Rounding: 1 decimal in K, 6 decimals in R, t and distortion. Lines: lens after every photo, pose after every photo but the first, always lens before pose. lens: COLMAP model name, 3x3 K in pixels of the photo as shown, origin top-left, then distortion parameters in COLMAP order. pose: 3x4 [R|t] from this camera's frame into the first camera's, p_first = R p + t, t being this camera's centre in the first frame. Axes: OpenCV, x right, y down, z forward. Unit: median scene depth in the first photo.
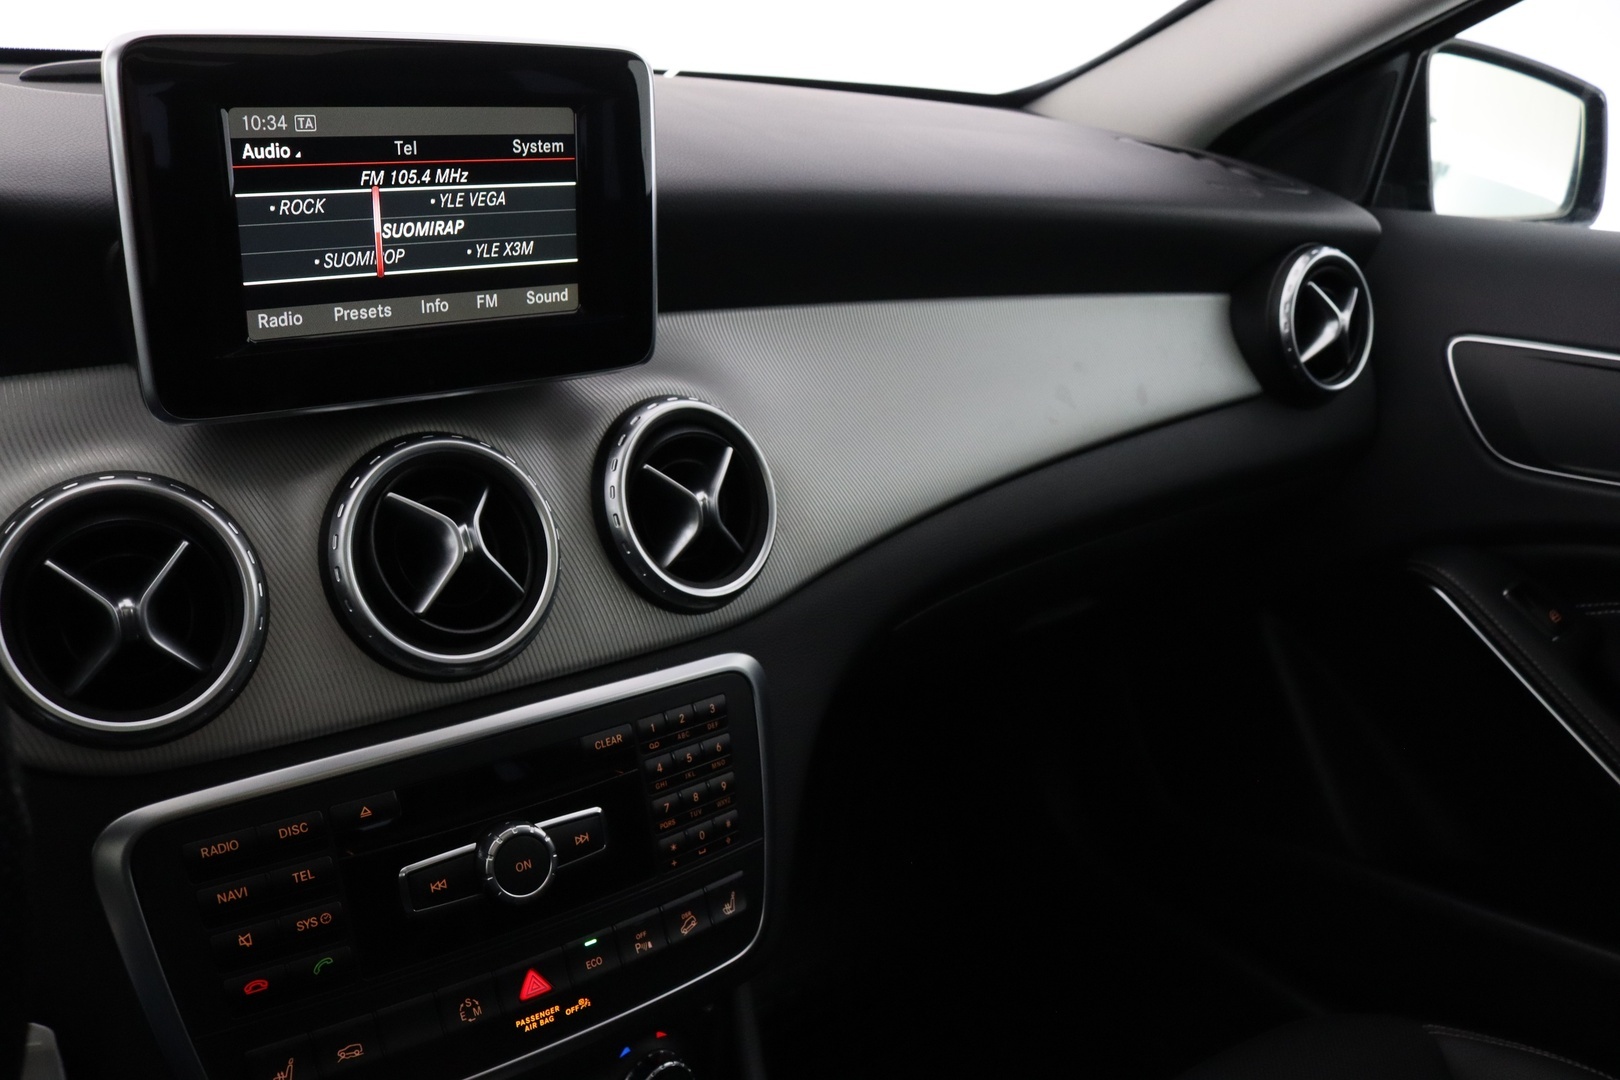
lens RADIAL K [[1310.0, 0, 800.5], [0, 1310.0, 552.4], [0, 0, 1]] dist [-0.167539, 0.109146]
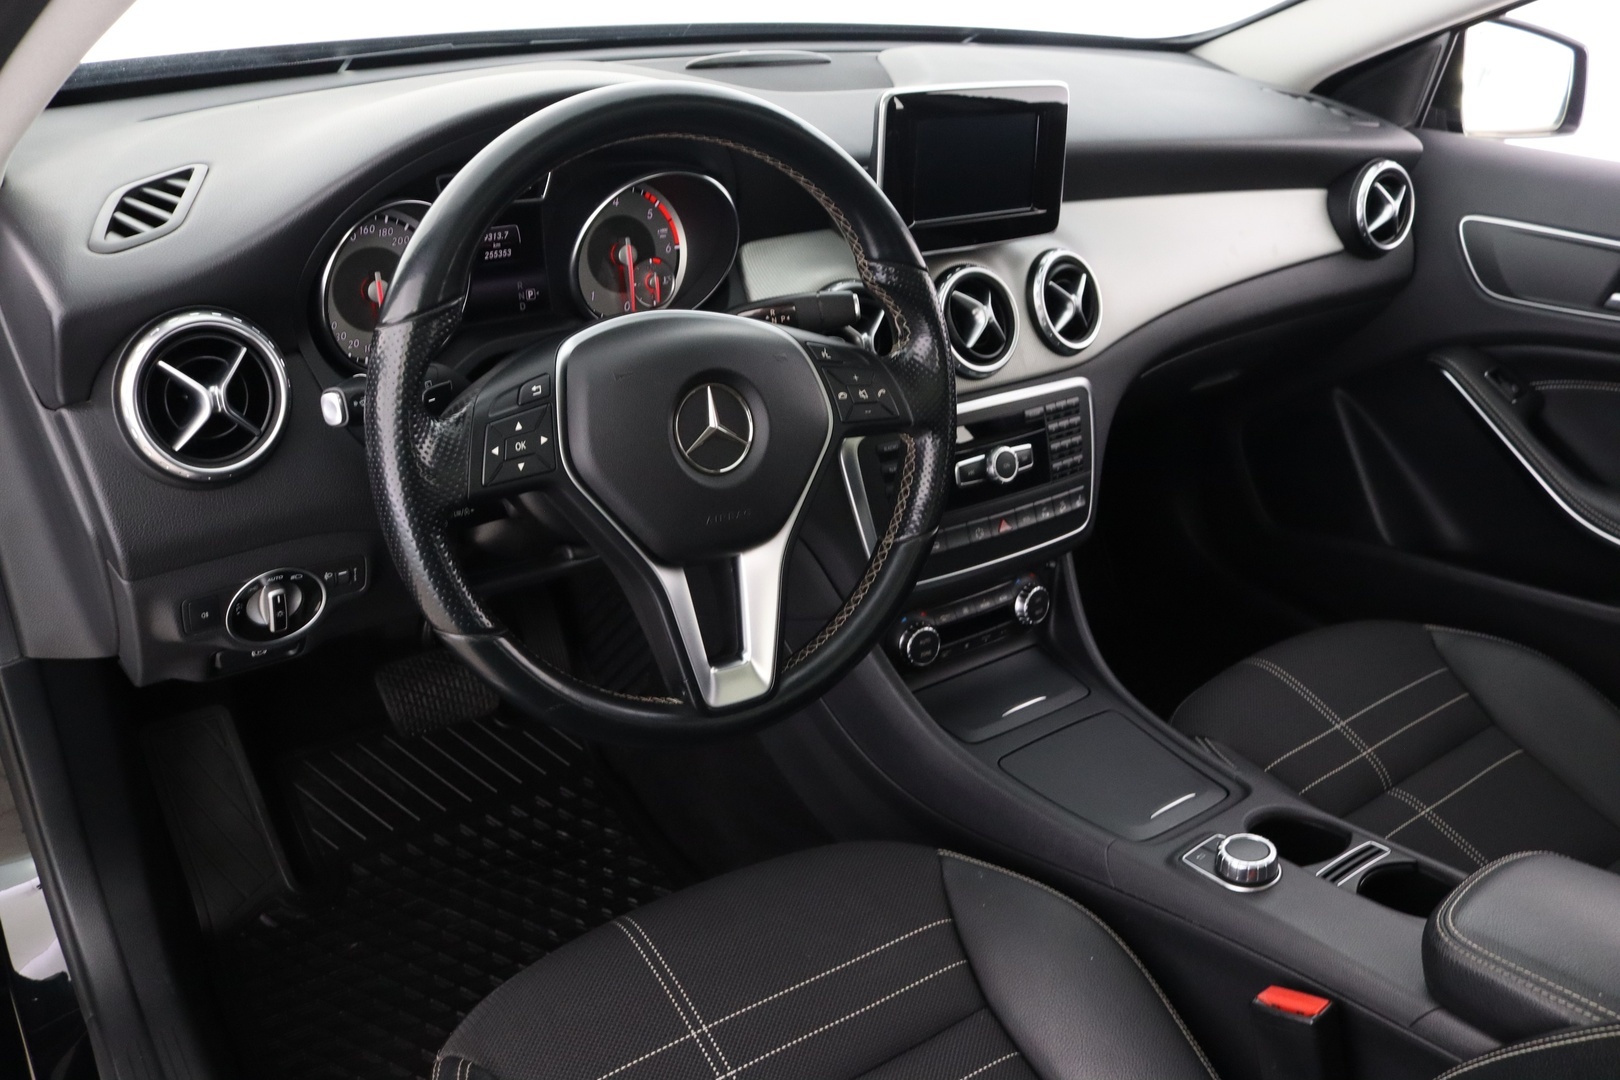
lens RADIAL K [[1310.0, 0, 786.9], [0, 1310.0, 552.1], [0, 0, 1]] dist [-0.167539, 0.109146]
pose [[0.998976, 0.015535, -0.042492, -0.467883], [-0.010132, 0.992164, 0.124529, 0.112206], [0.044094, -0.123971, 0.991306, -1.159318]]
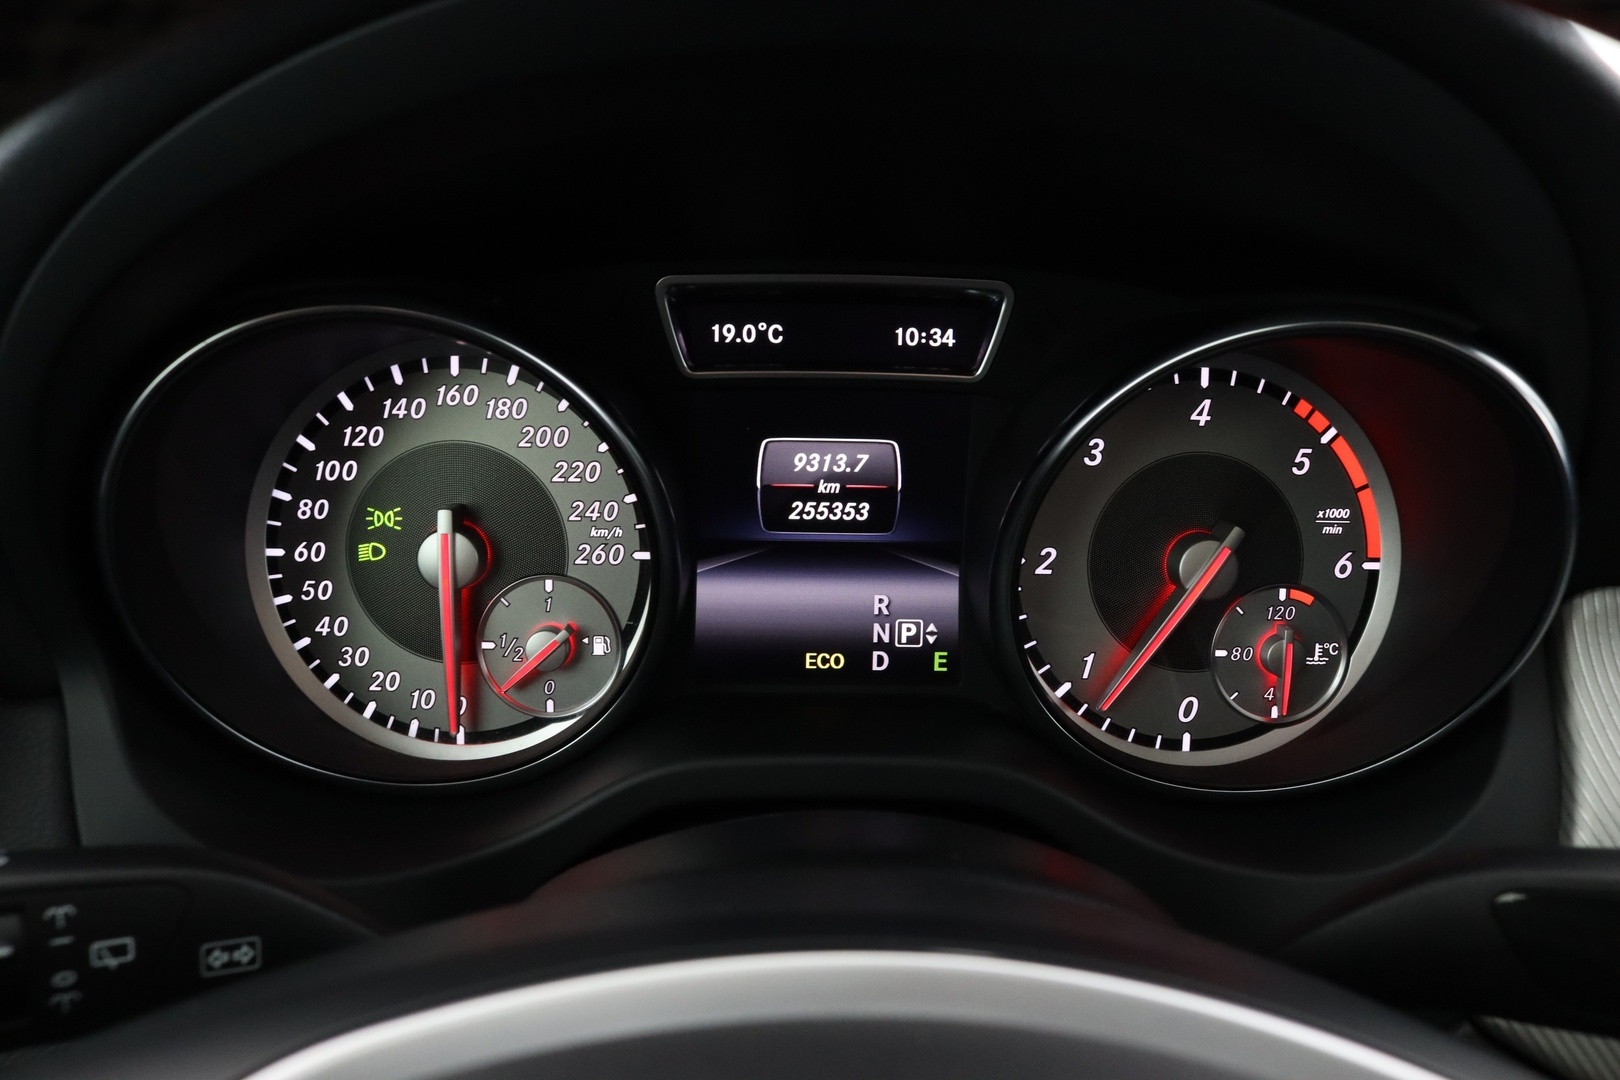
lens RADIAL K [[1310.0, 0, 800.4], [0, 1310.0, 552.5], [0, 0, 1]] dist [-0.167539, 0.109146]
pose [[0.804468, 0.148881, -0.575035, -0.582587], [-0.187260, 0.982280, -0.007656, -0.045710], [0.563706, 0.113840, 0.818093, 0.123394]]
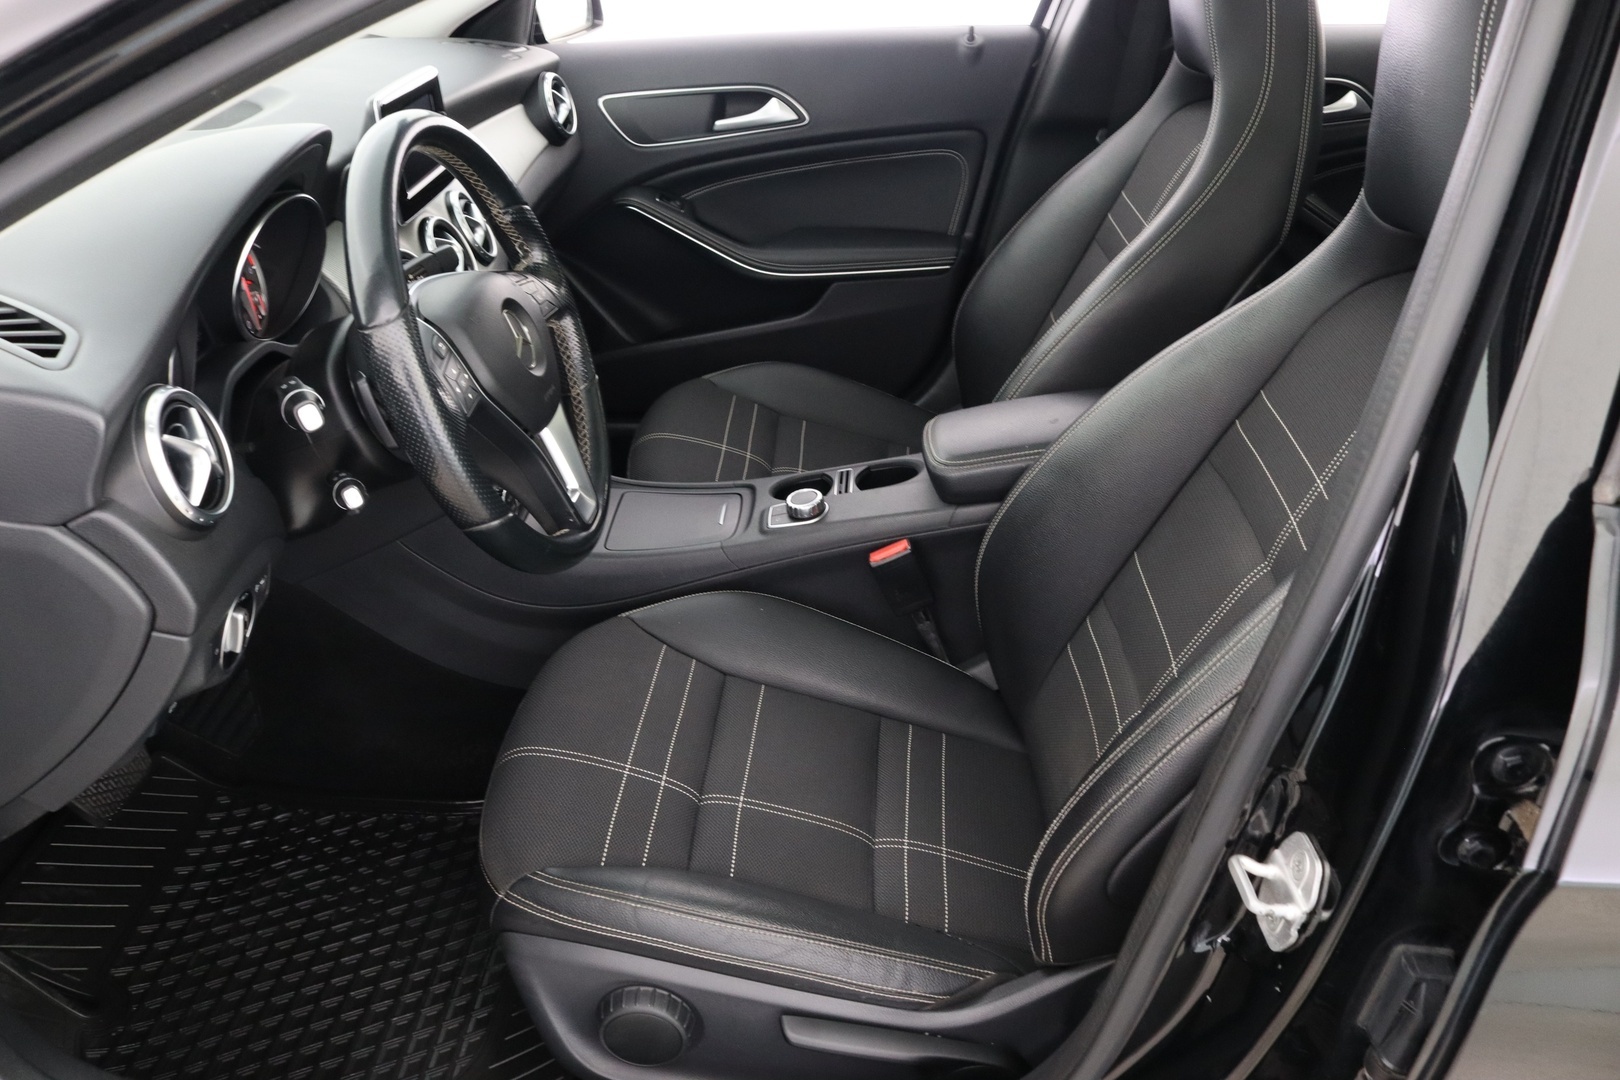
lens RADIAL K [[1310.0, 0, 813.9], [0, 1310.0, 539.3], [0, 0, 1]] dist [-0.167539, 0.109146]
pose [[0.635495, -0.422271, 0.646400, -1.739763], [0.308002, 0.906341, 0.289276, -0.001237], [-0.708011, 0.015259, 0.706036, -1.454324]]
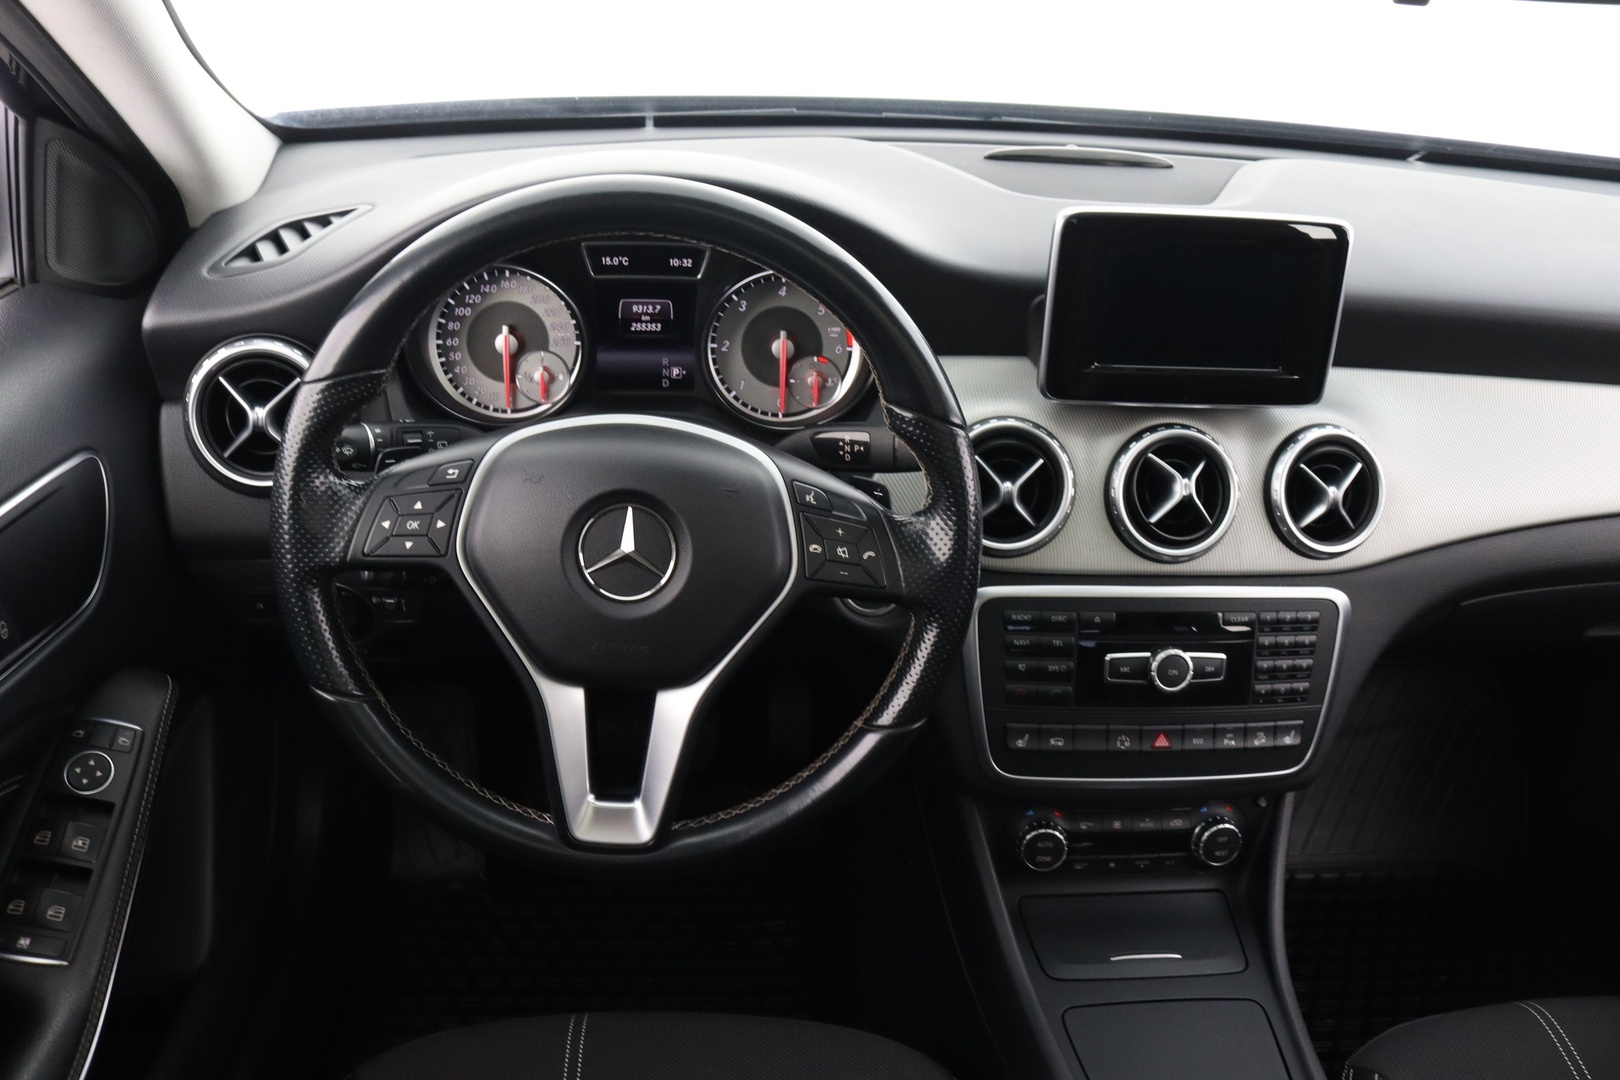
lens RADIAL K [[1310.0, 0, 797.6], [0, 1310.0, 535.7], [0, 0, 1]] dist [-0.167539, 0.109146]
pose [[0.828947, 0.233464, -0.508273, 0.208891], [-0.196379, 0.972353, 0.126353, -0.062304], [0.523720, -0.004926, 0.851876, -0.760991]]
